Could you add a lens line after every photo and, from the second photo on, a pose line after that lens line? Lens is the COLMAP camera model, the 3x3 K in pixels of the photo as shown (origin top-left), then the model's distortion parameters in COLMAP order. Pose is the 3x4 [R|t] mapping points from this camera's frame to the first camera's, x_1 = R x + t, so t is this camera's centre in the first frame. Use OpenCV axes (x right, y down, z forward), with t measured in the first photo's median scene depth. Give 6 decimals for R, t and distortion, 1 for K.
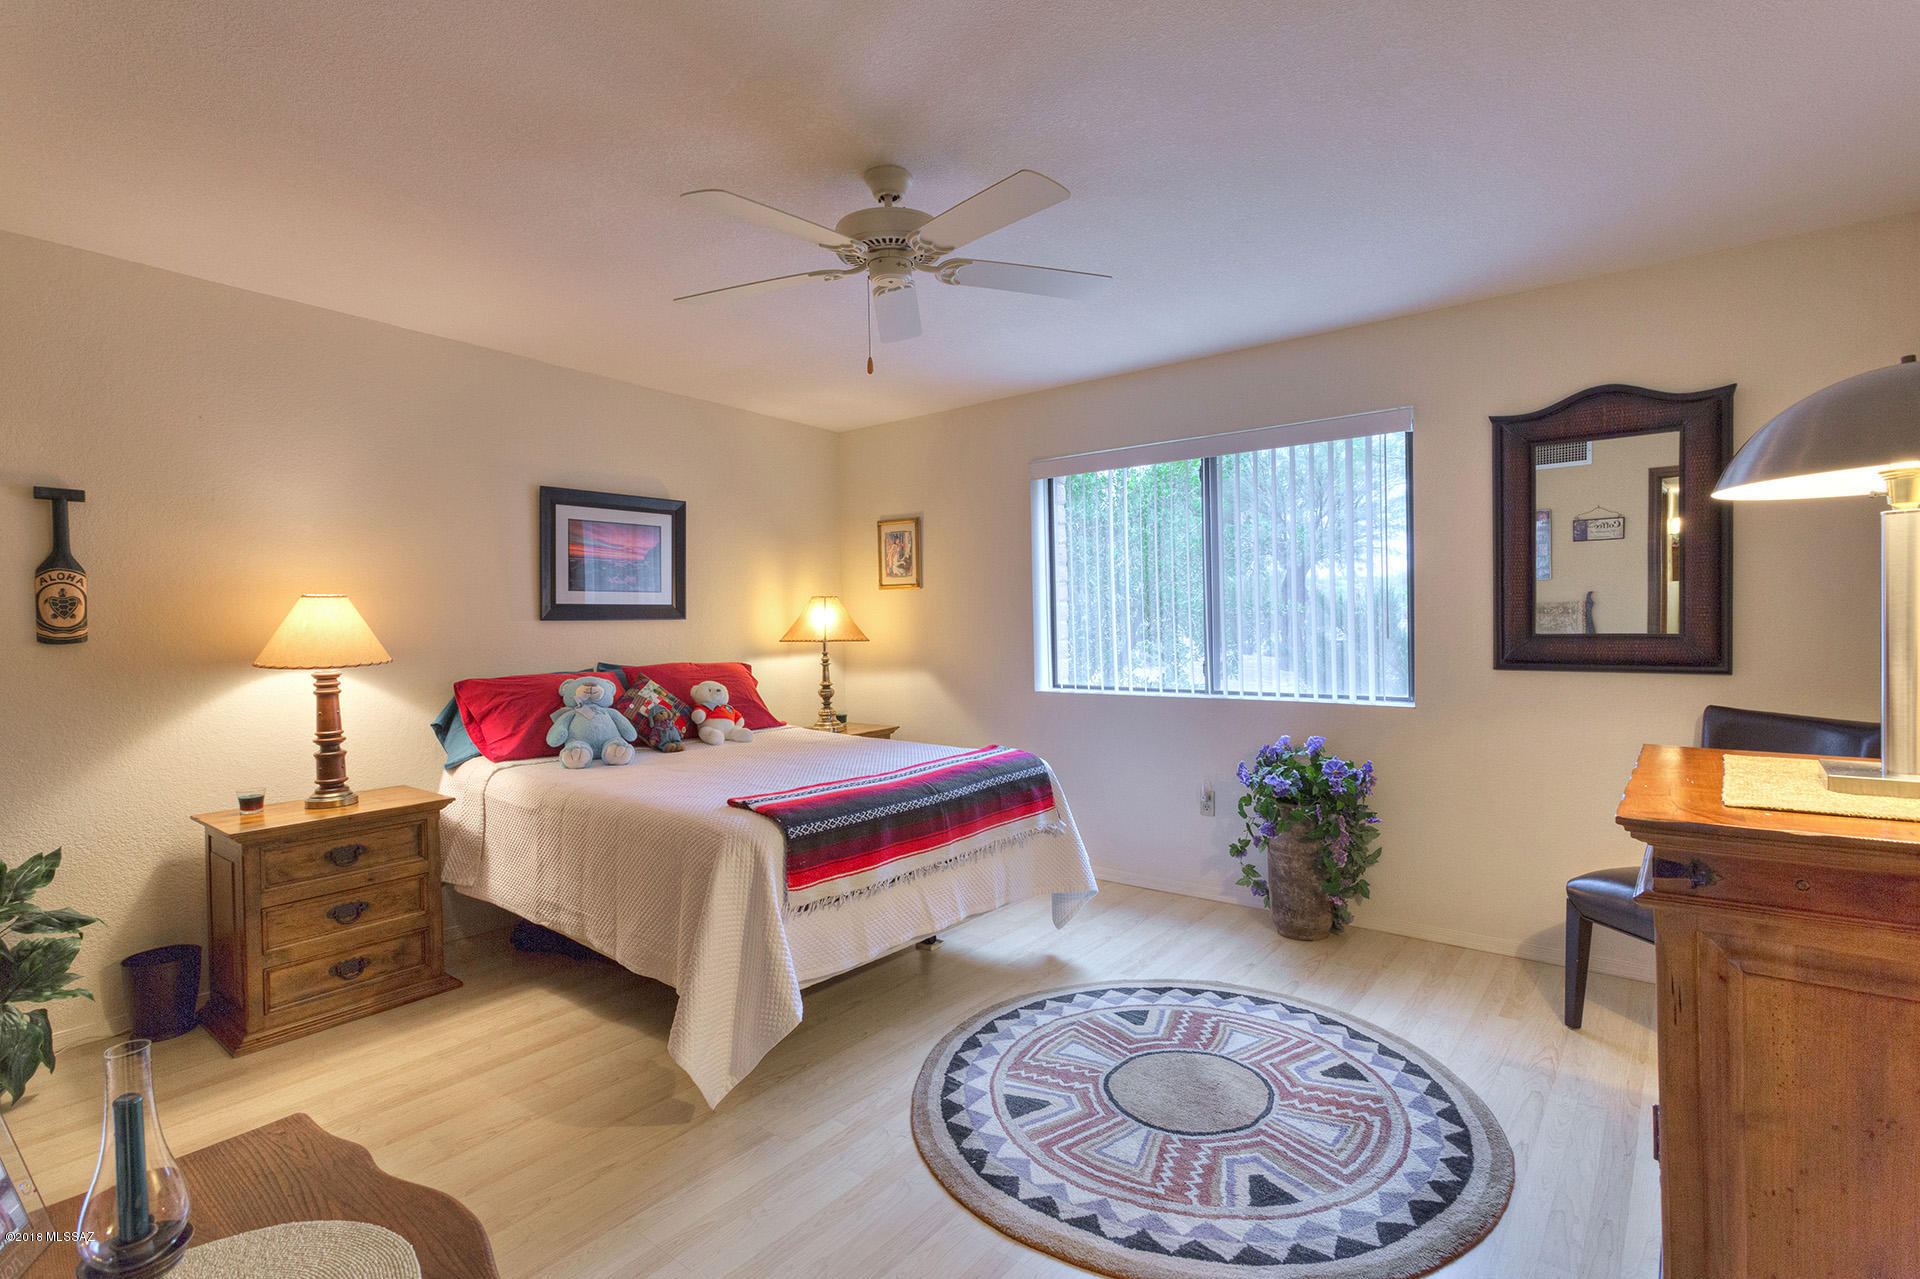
lens RADIAL K [[923.9, 0, 970.9], [0, 923.9, 629.2], [0, 0, 1]] dist [0.000381, 0.002662]
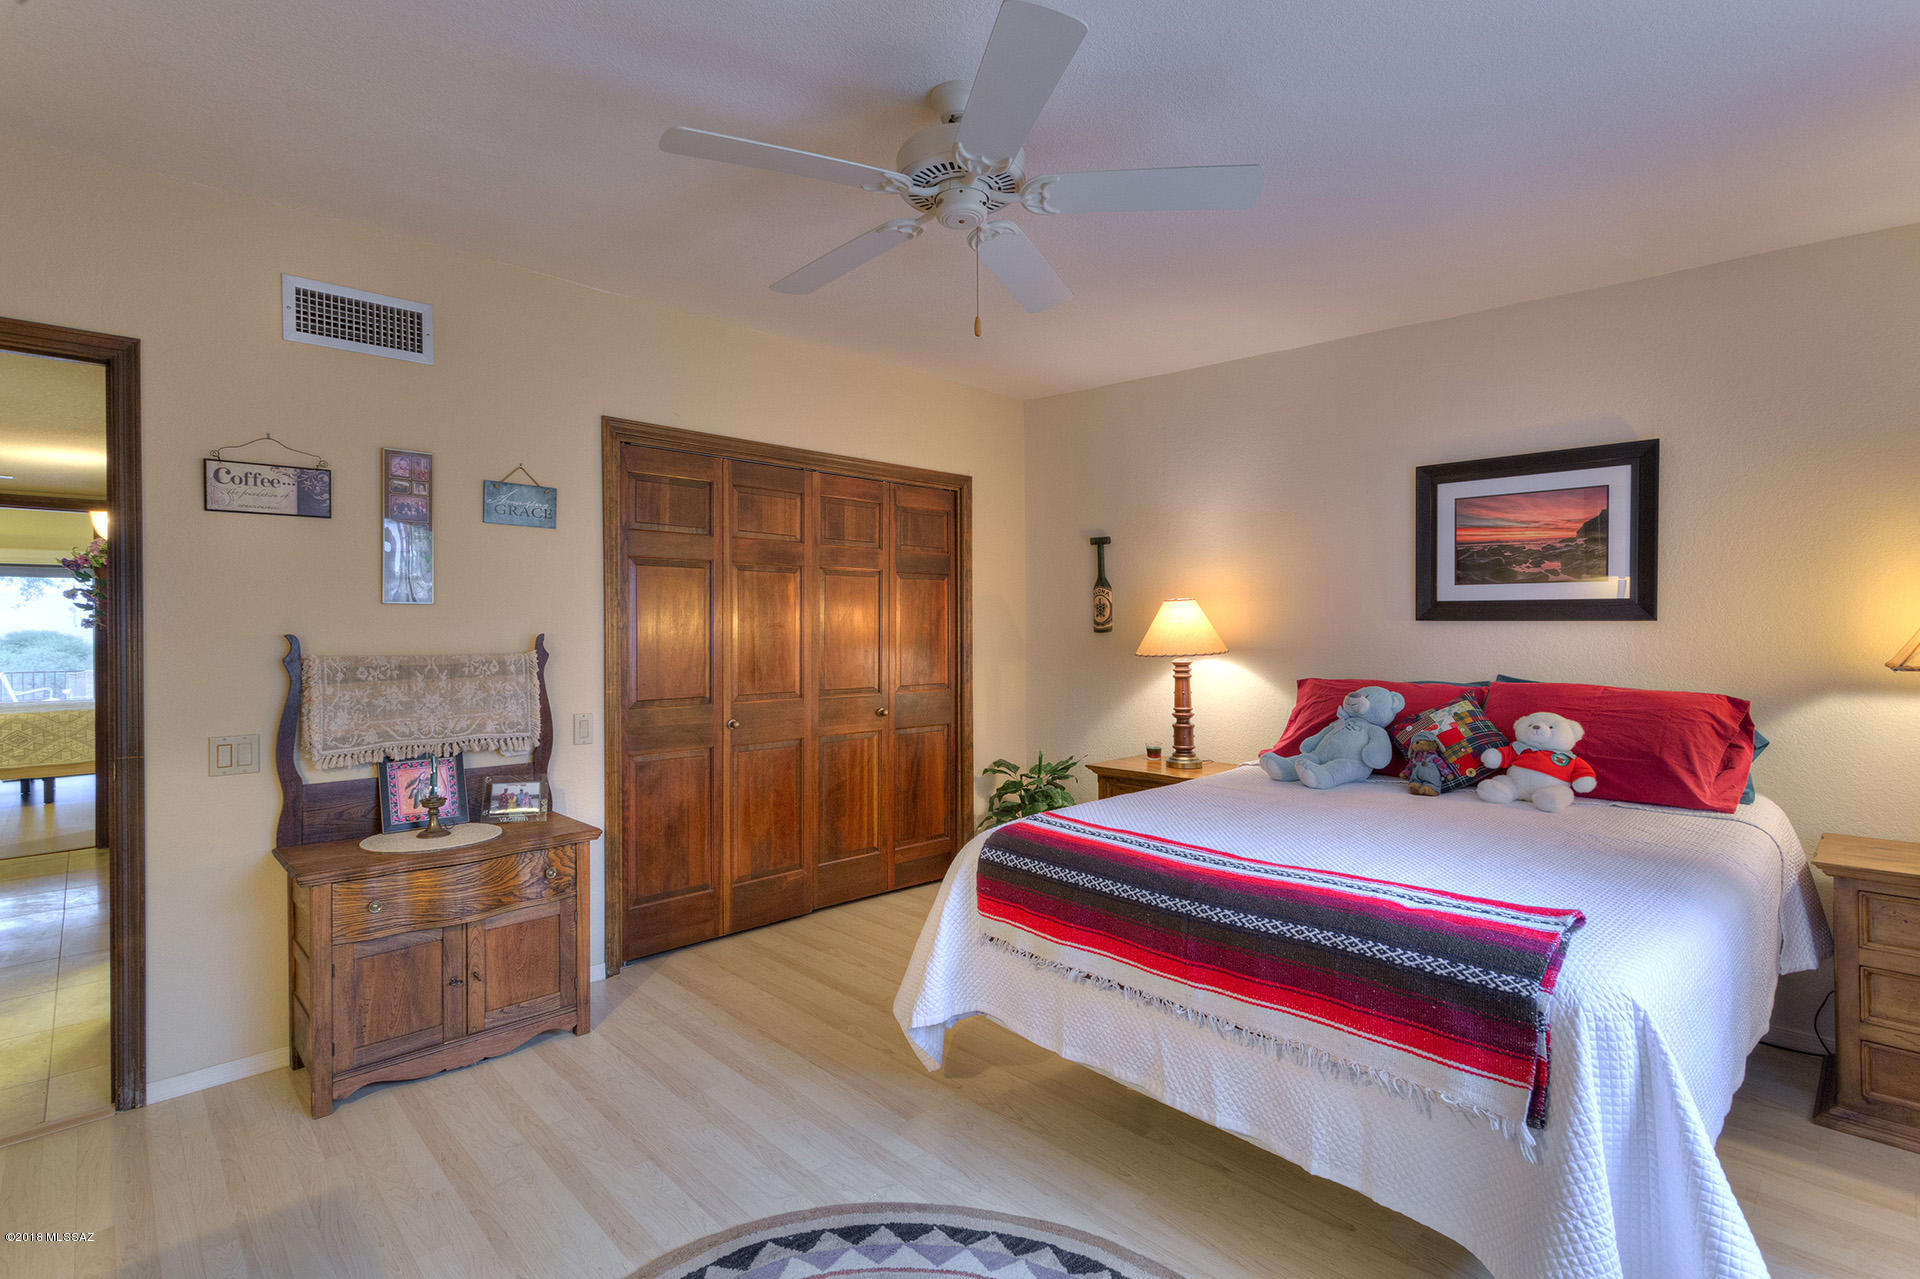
lens RADIAL K [[923.9, 0, 970.5], [0, 923.9, 629.2], [0, 0, 1]] dist [0.000381, 0.002662]
pose [[-0.141472, 0.021414, -0.989711, 0.586999], [-0.009167, 0.999695, 0.022940, -0.022217], [0.989900, 0.012318, -0.141232, 0.893824]]
